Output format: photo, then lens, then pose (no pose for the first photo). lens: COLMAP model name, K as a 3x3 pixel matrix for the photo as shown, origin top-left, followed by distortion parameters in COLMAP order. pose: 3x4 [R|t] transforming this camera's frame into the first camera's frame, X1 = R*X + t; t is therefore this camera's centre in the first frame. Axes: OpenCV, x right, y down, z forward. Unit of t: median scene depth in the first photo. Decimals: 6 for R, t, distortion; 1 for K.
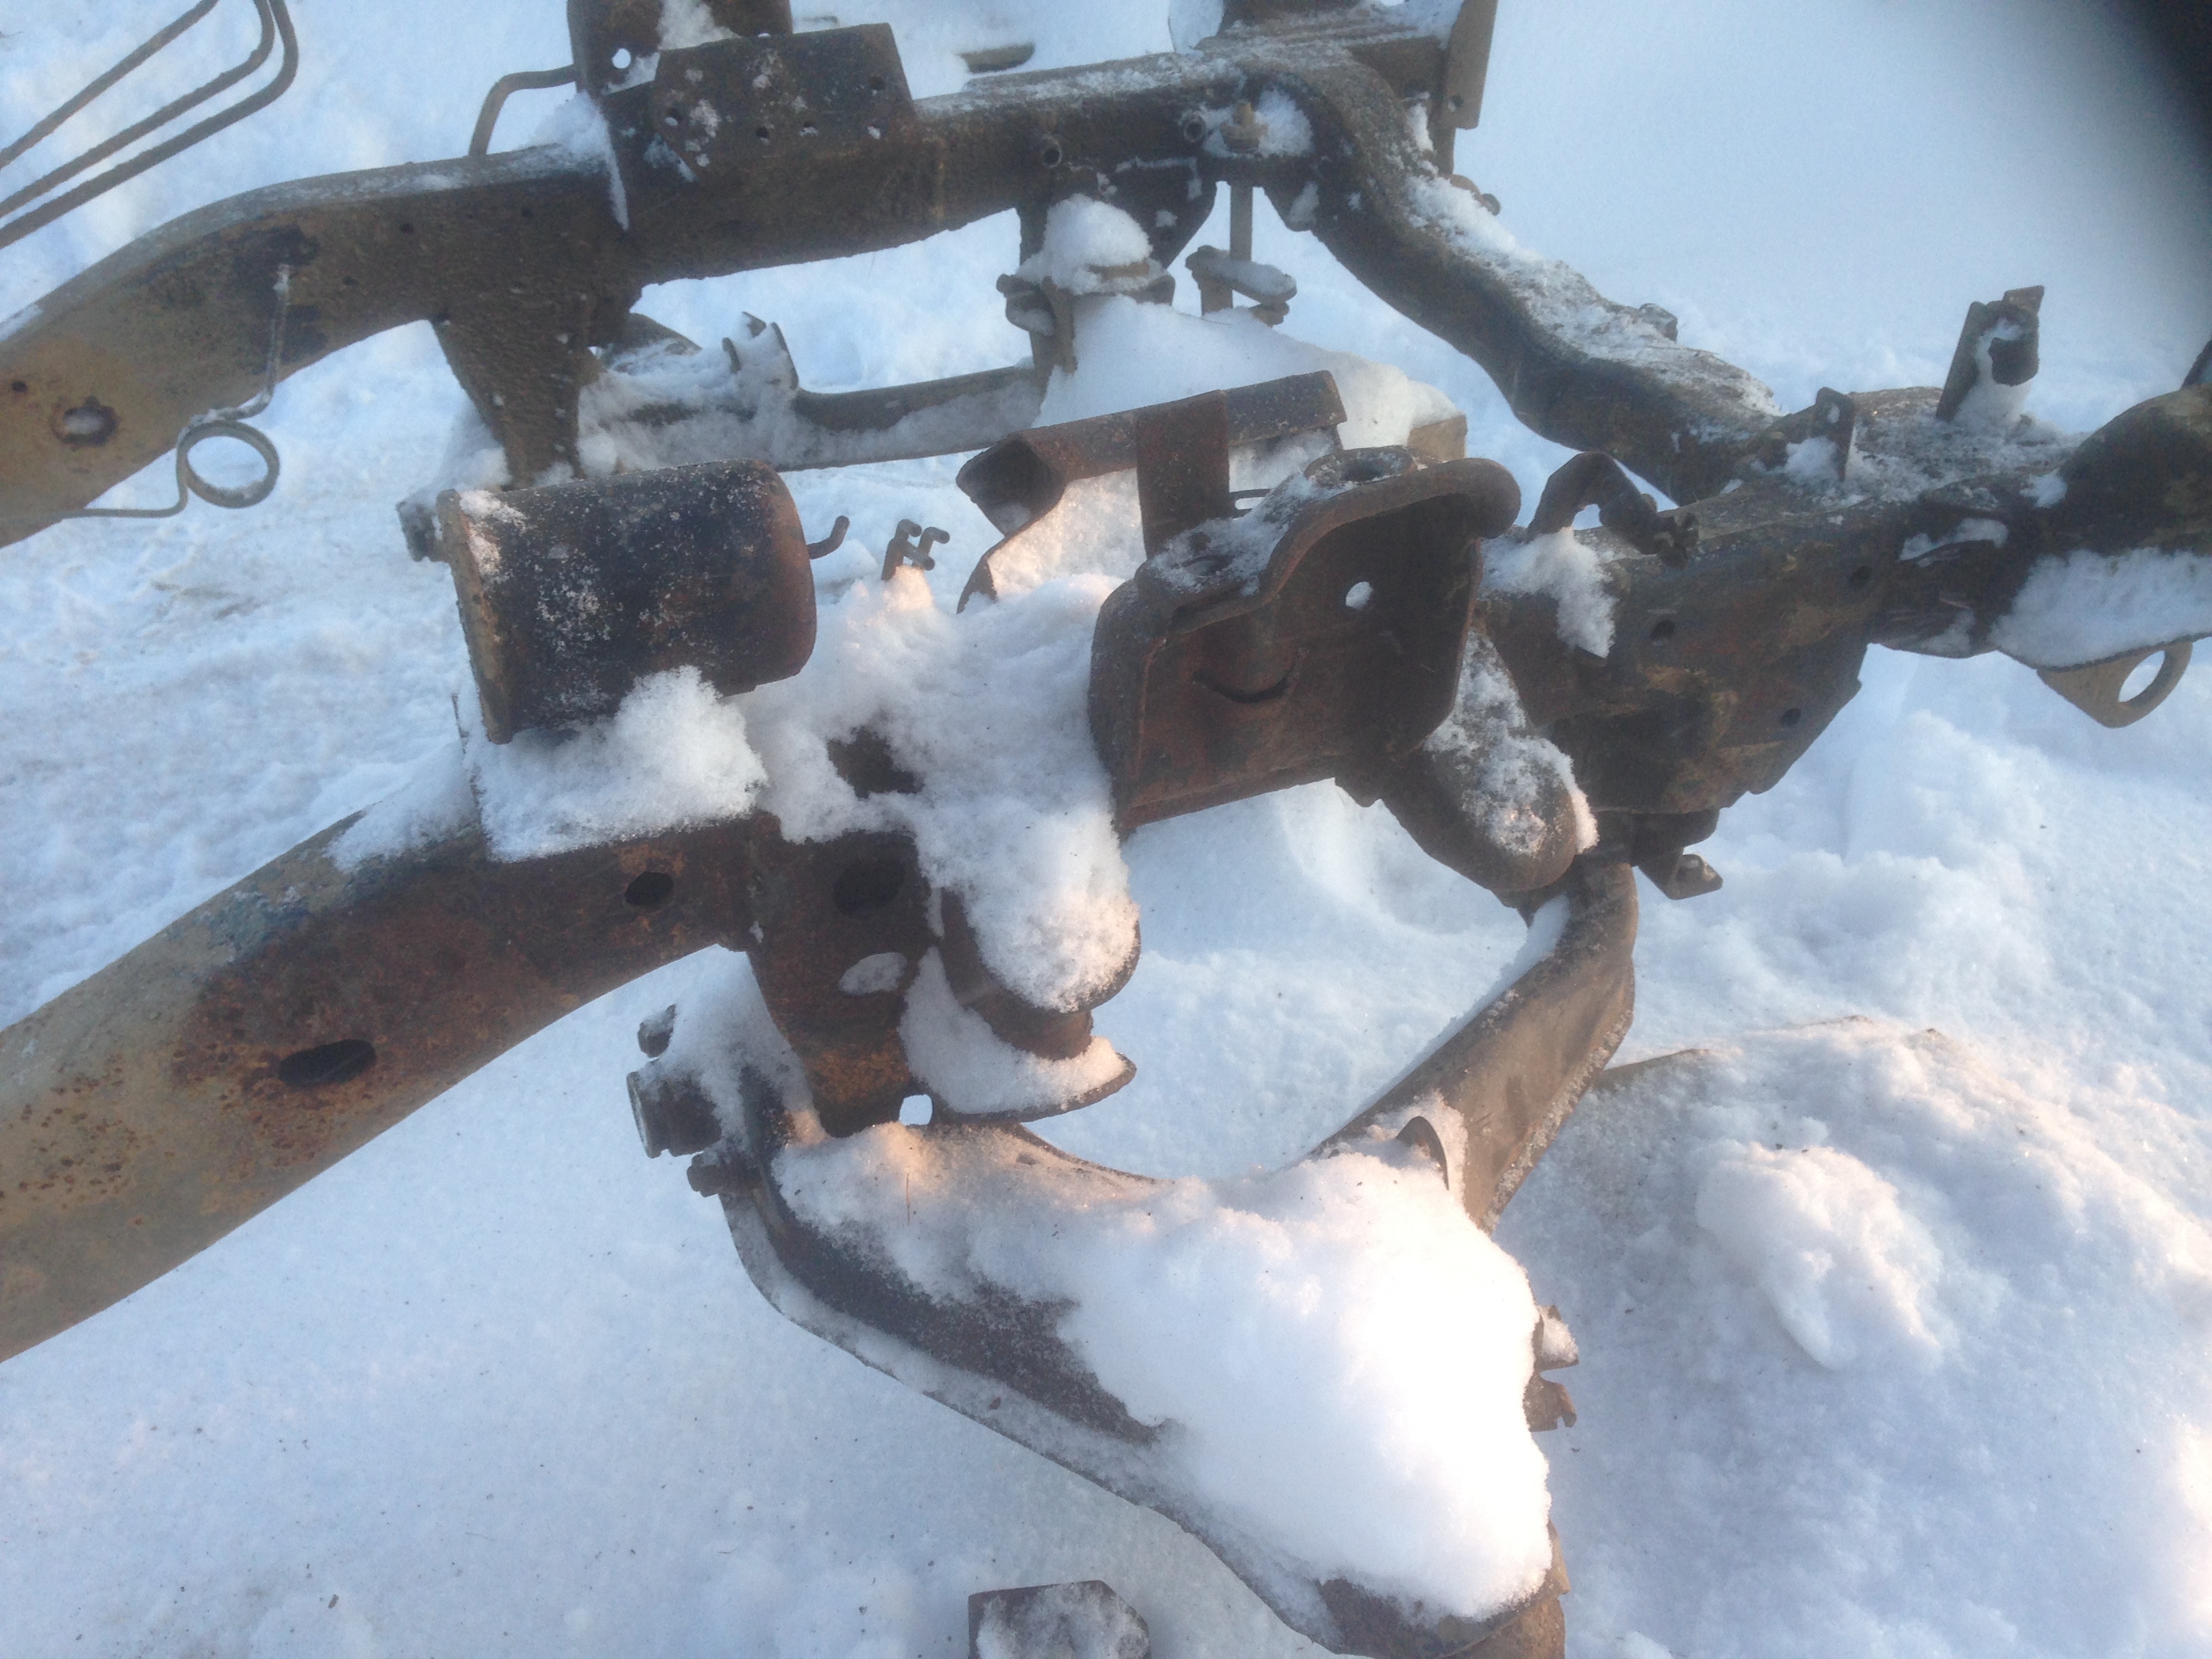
lens RADIAL K [[2081.3, 0, 1102.9], [0, 2081.3, 824.9], [0, 0, 1]] dist [0.126349, -0.242911]
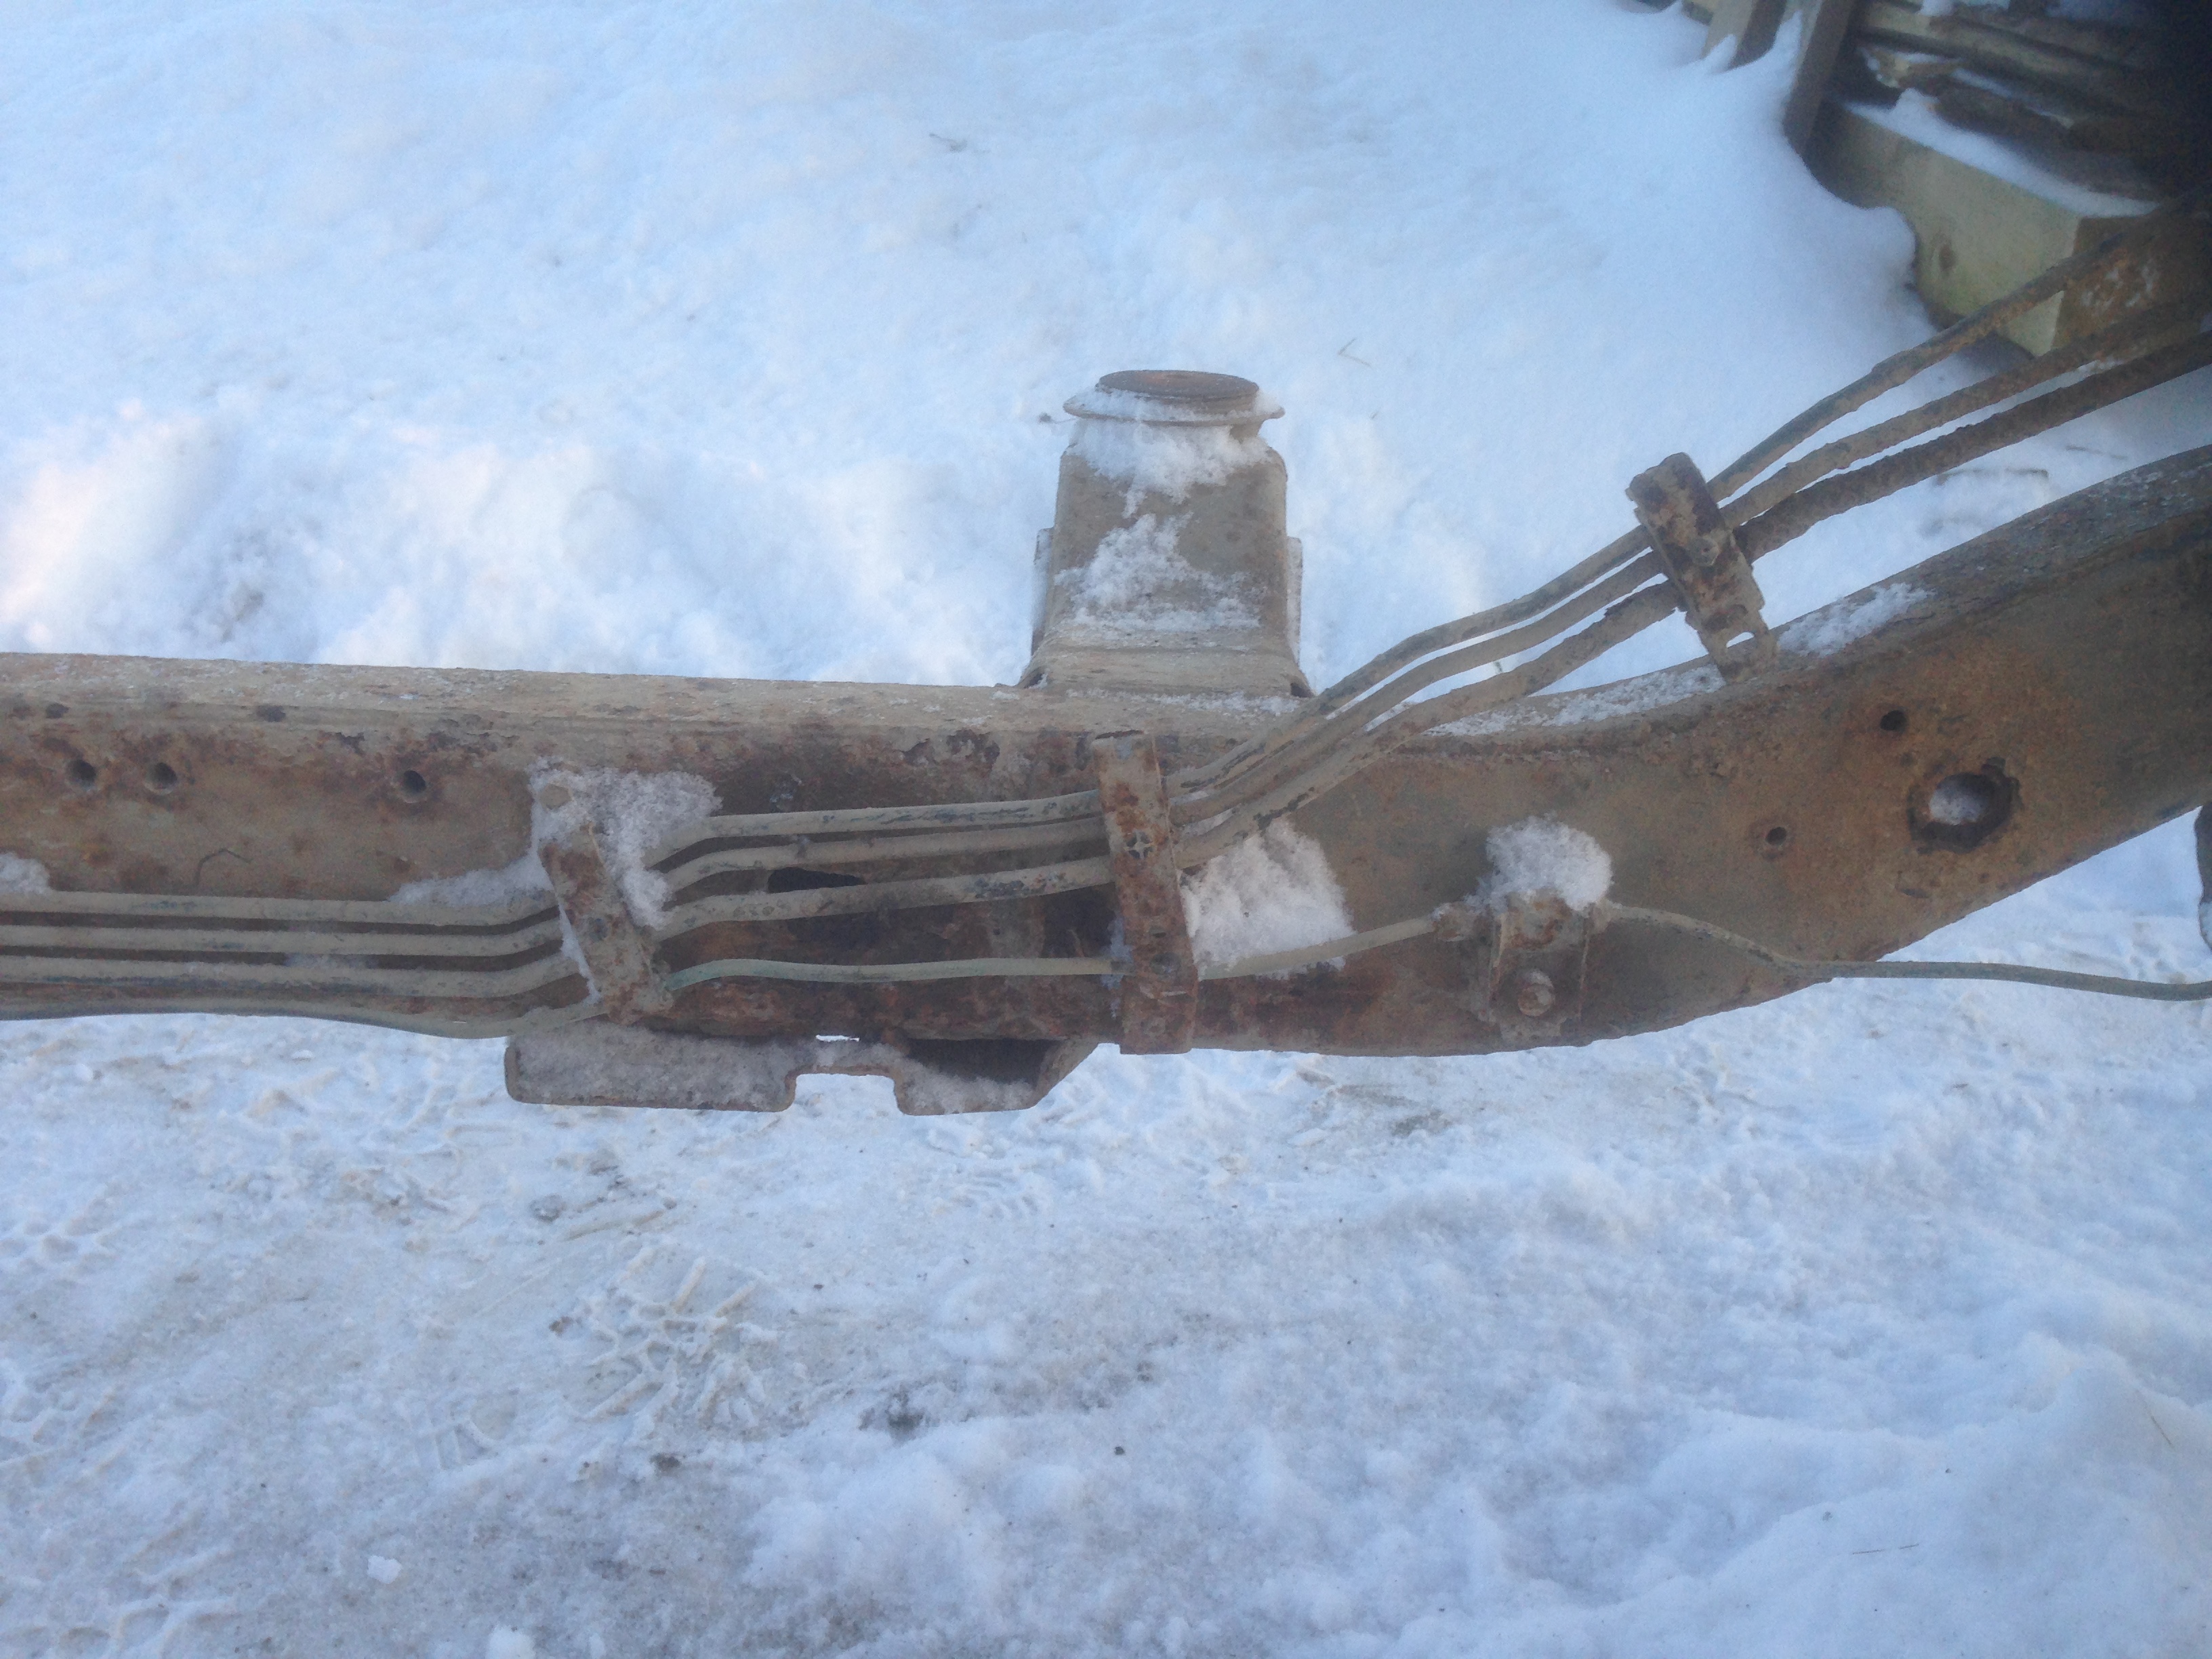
lens RADIAL K [[2081.3, 0, 1102.9], [0, 2081.3, 824.9], [0, 0, 1]] dist [0.126349, -0.242911]
pose [[0.963871, 0.106659, -0.244084, -0.373137], [-0.165084, 0.958329, -0.233136, -0.018281], [0.209046, 0.265008, 0.941313, 0.308945]]
